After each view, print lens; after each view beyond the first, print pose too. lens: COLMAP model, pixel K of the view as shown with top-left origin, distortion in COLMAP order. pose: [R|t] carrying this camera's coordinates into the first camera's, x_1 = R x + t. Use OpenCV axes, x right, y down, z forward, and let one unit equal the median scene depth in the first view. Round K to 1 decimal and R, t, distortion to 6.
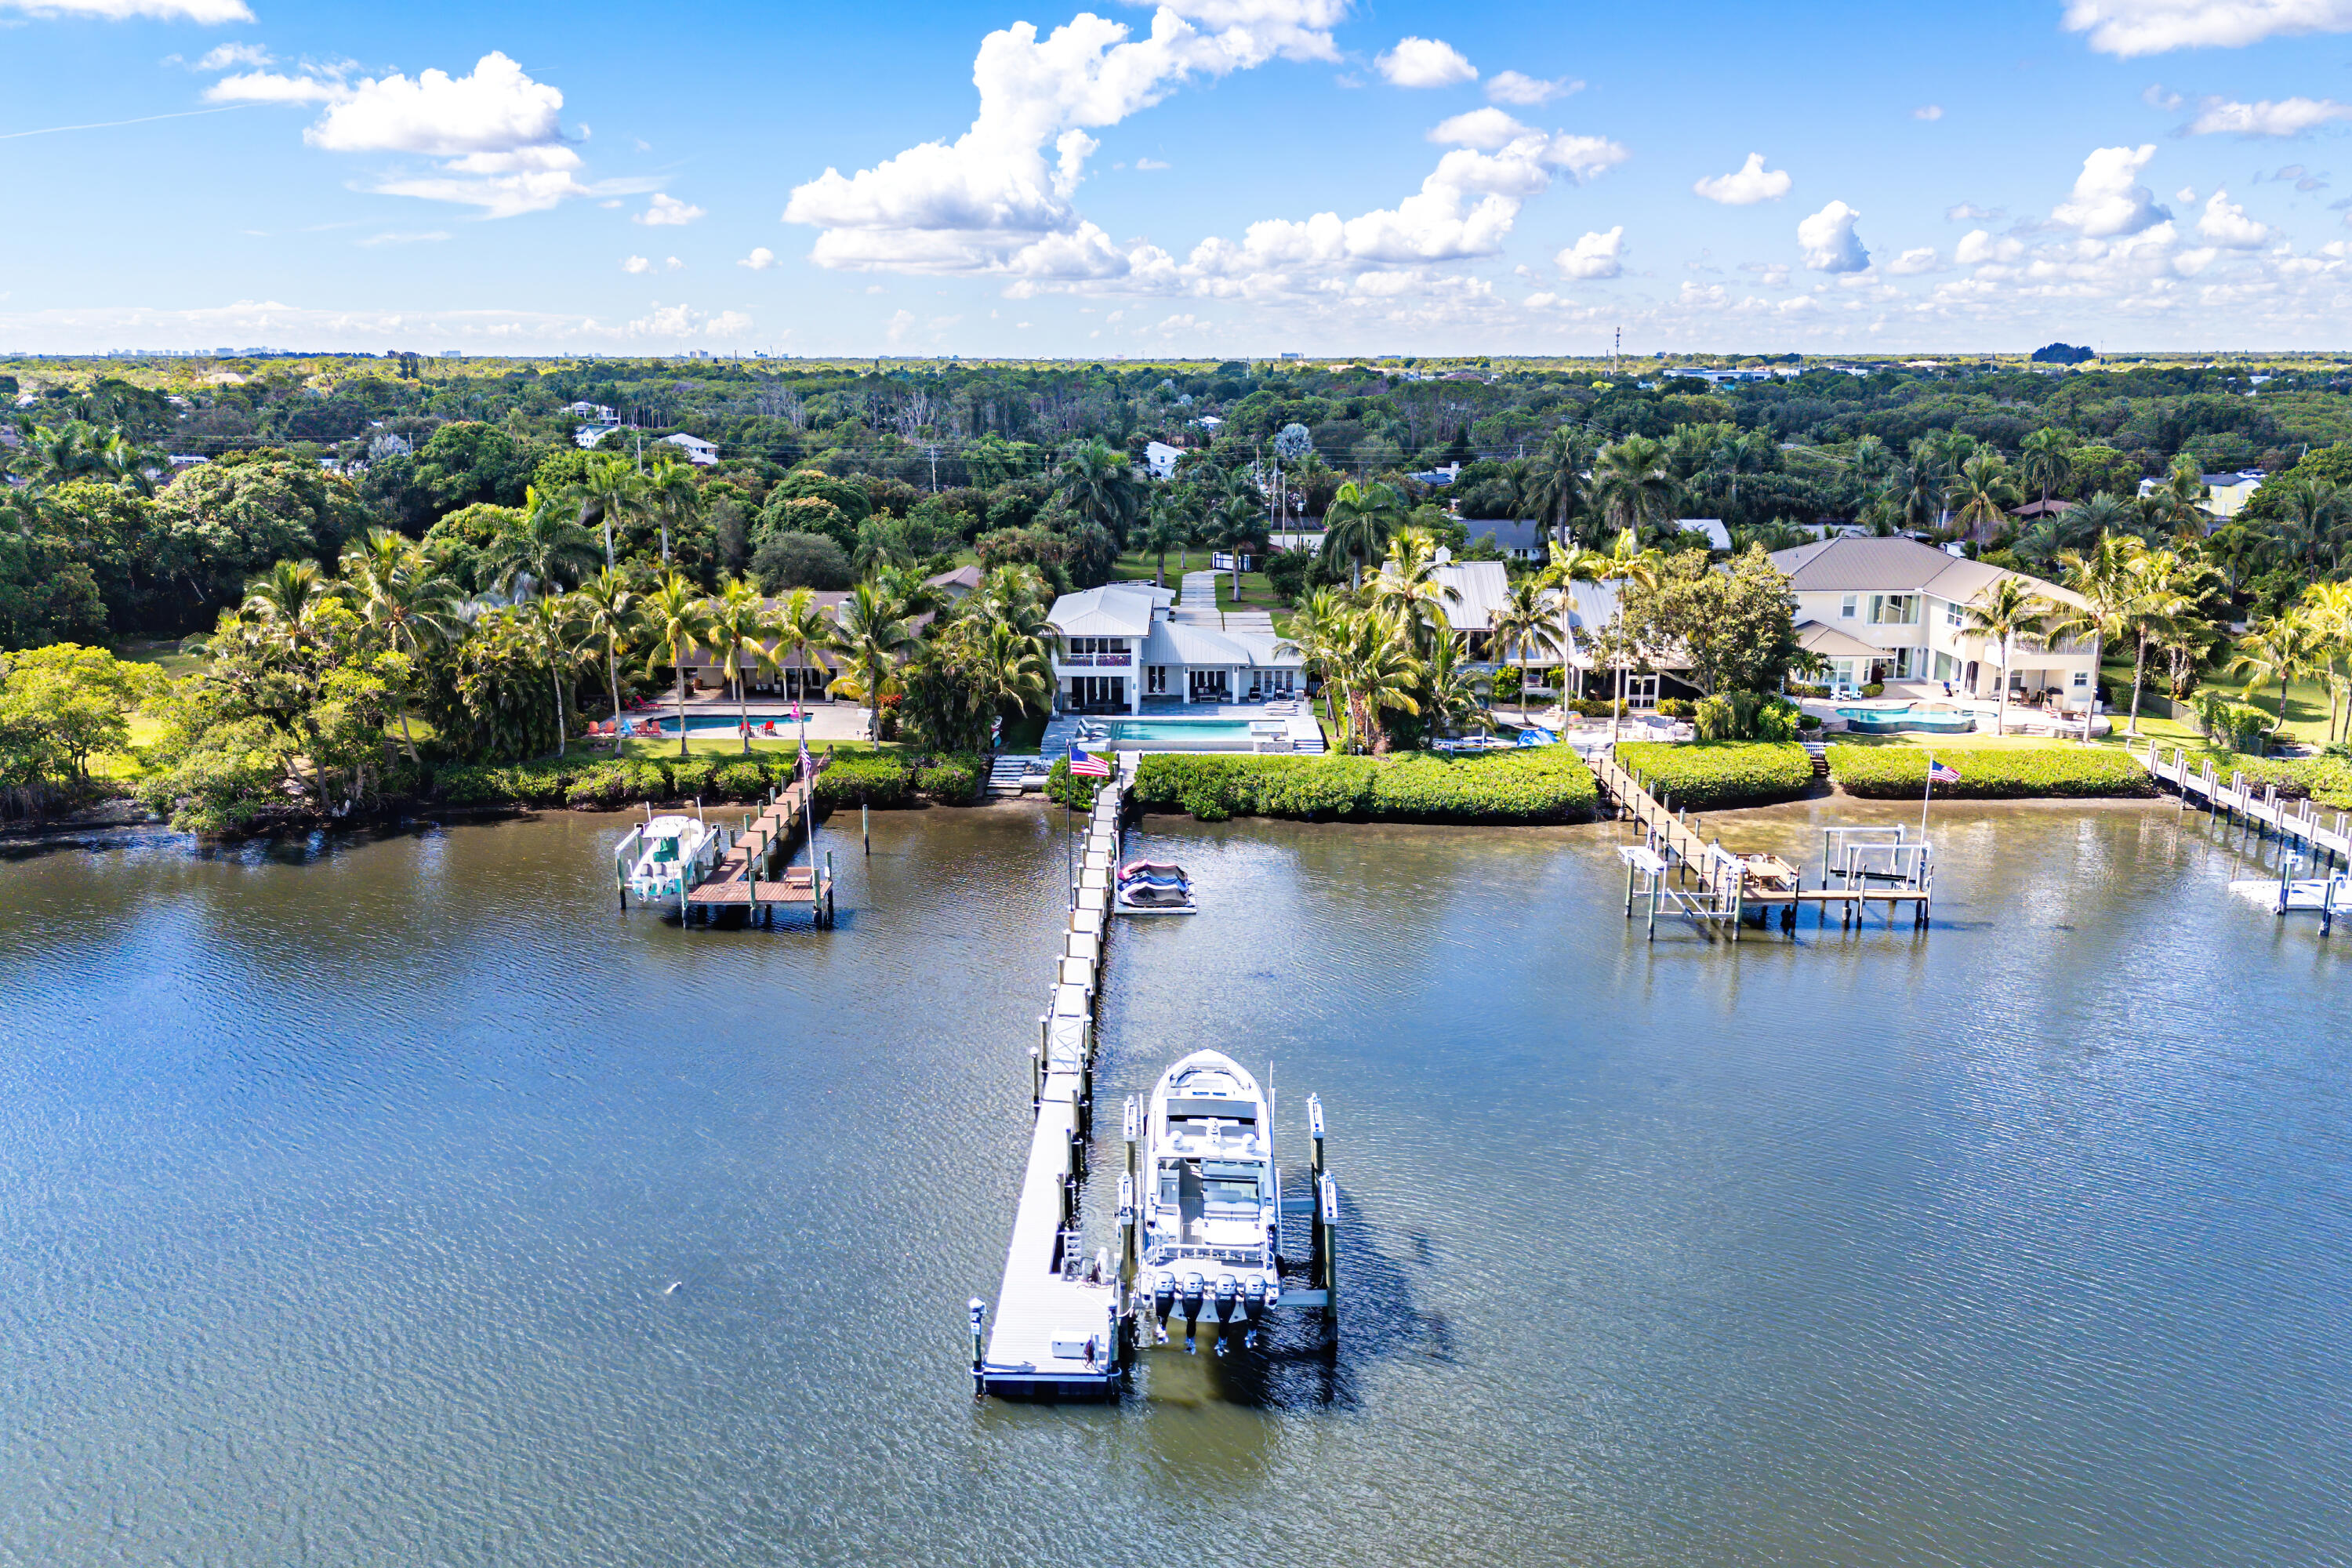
lens RADIAL K [[1840.1, 0, 1176.0], [0, 1840.1, 784.0], [0, 0, 1]] dist [0.098859, -0.110961]
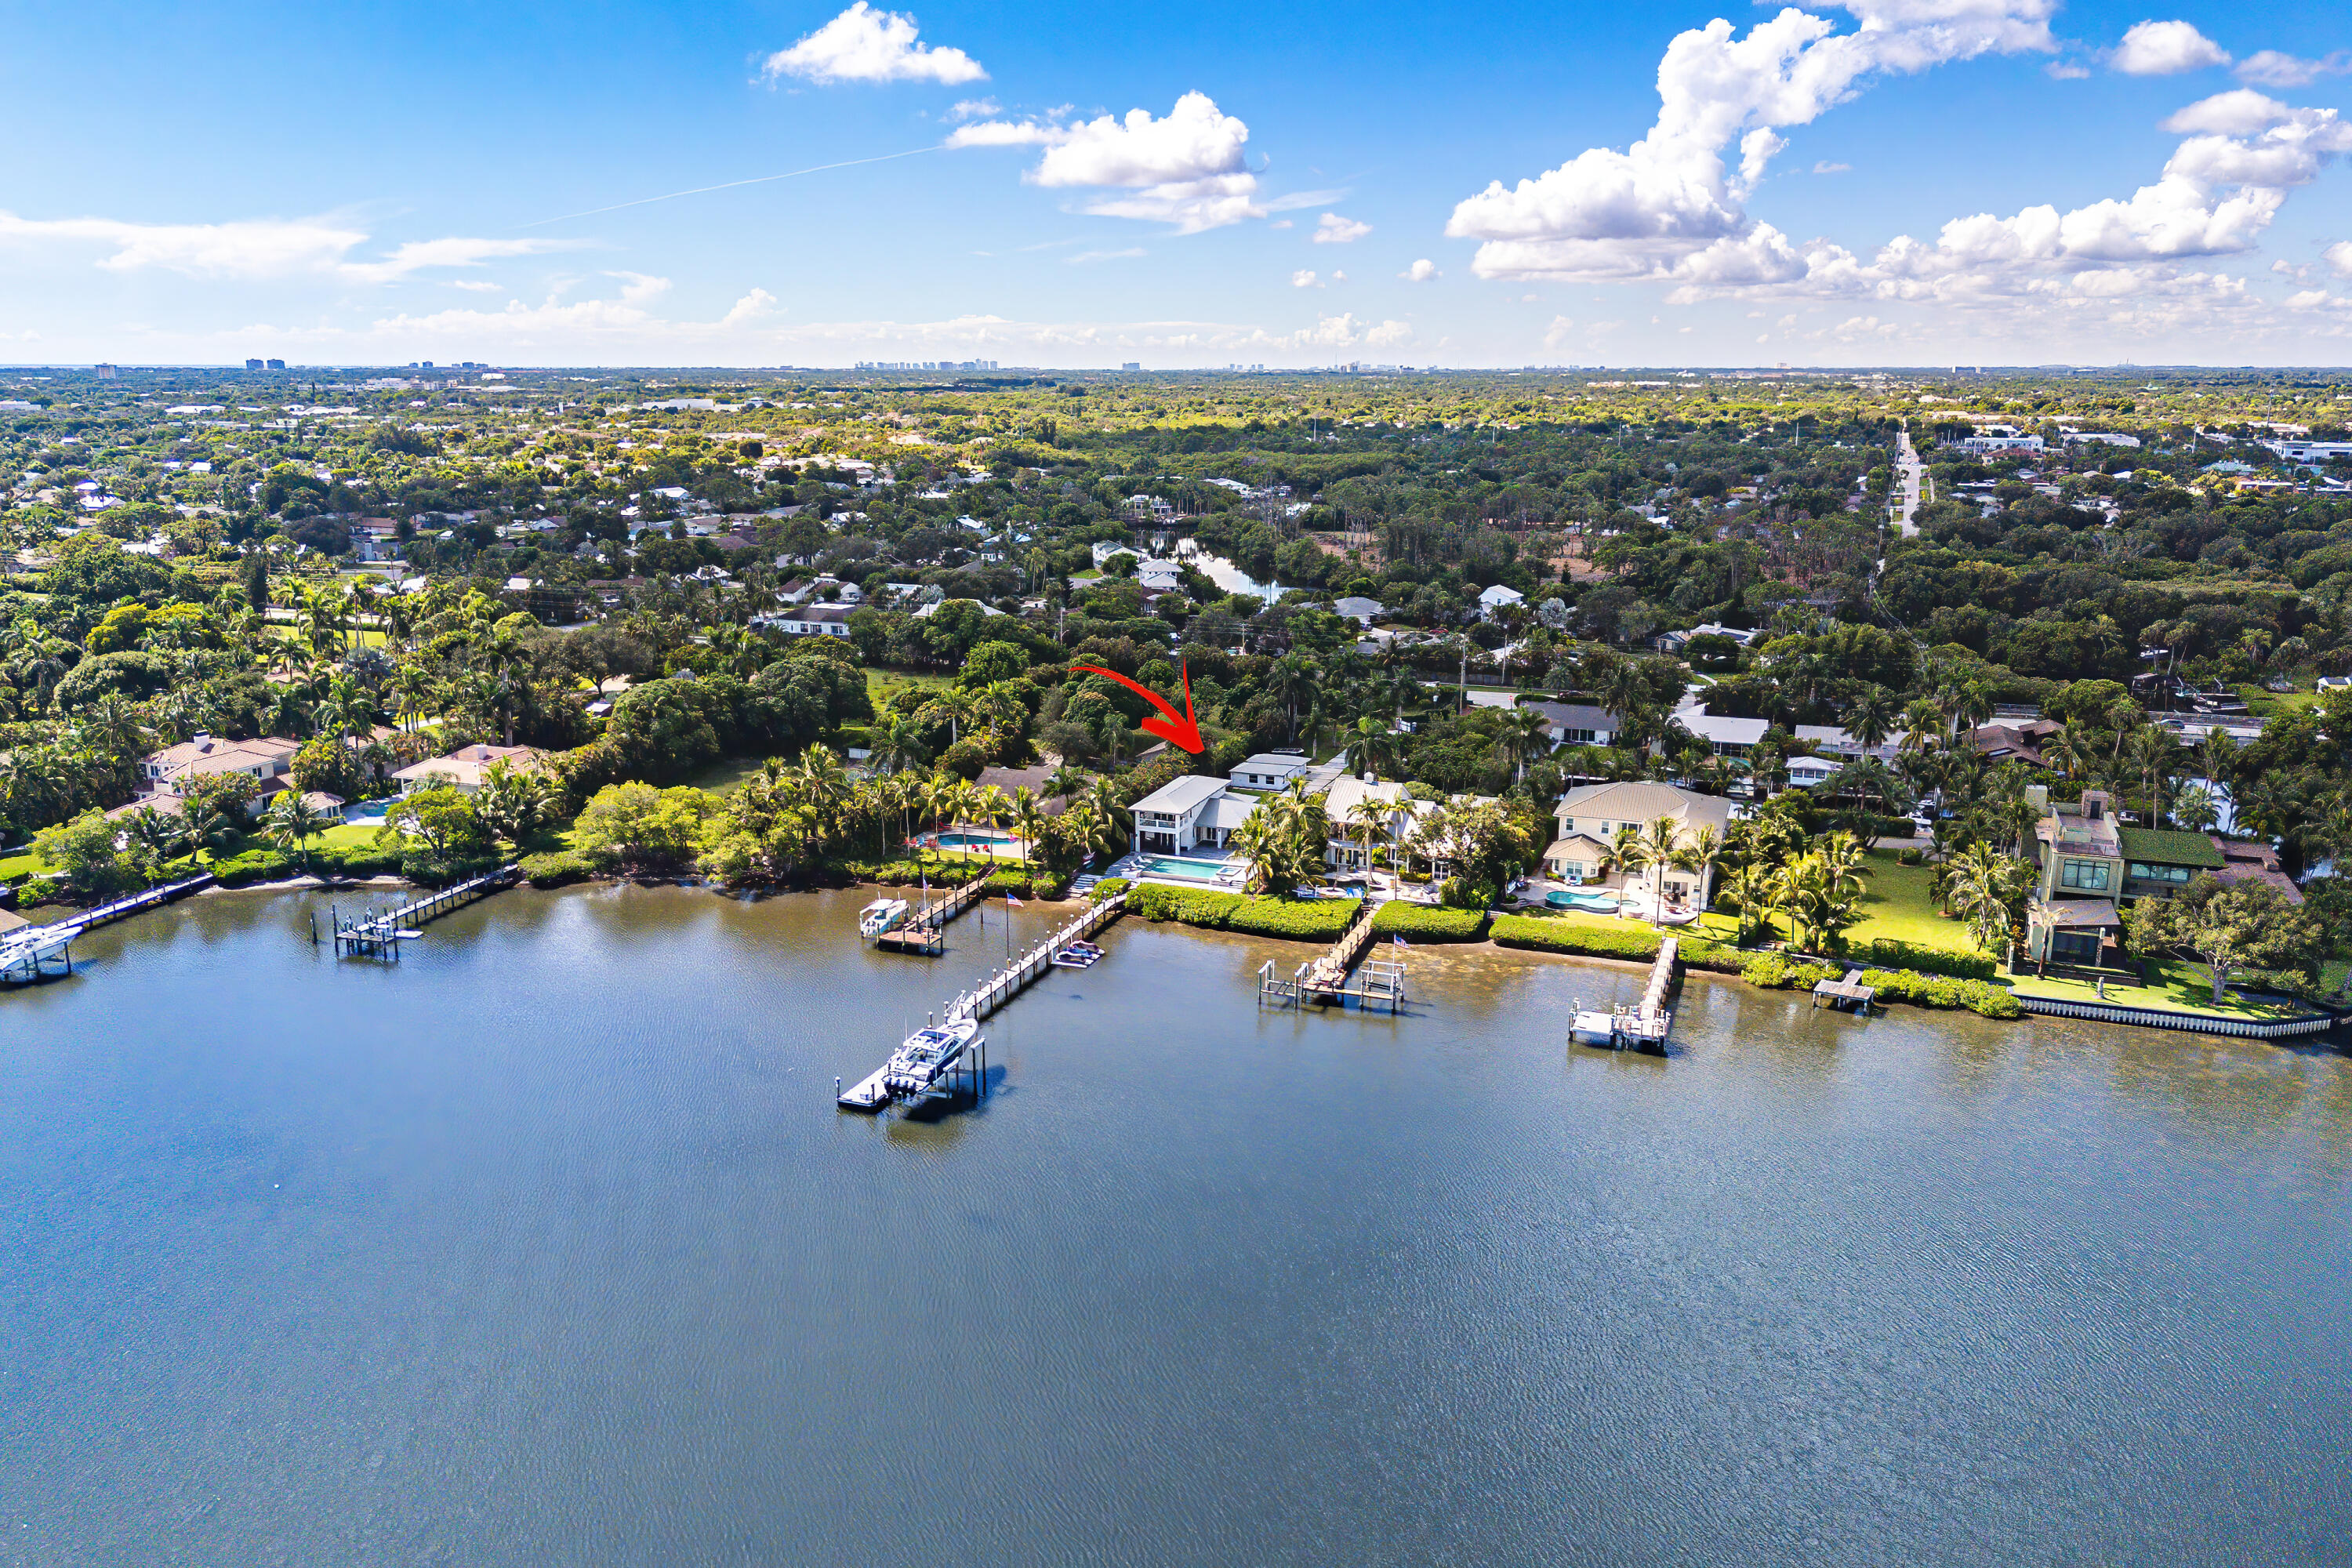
lens RADIAL K [[1840.1, 0, 1176.0], [0, 1840.1, 784.0], [0, 0, 1]] dist [0.098859, -0.110961]
pose [[0.943019, 0.079110, -0.323199, 0.475434], [-0.080544, 0.996711, 0.008960, -0.104784], [0.322845, 0.017582, 0.946289, -0.628239]]
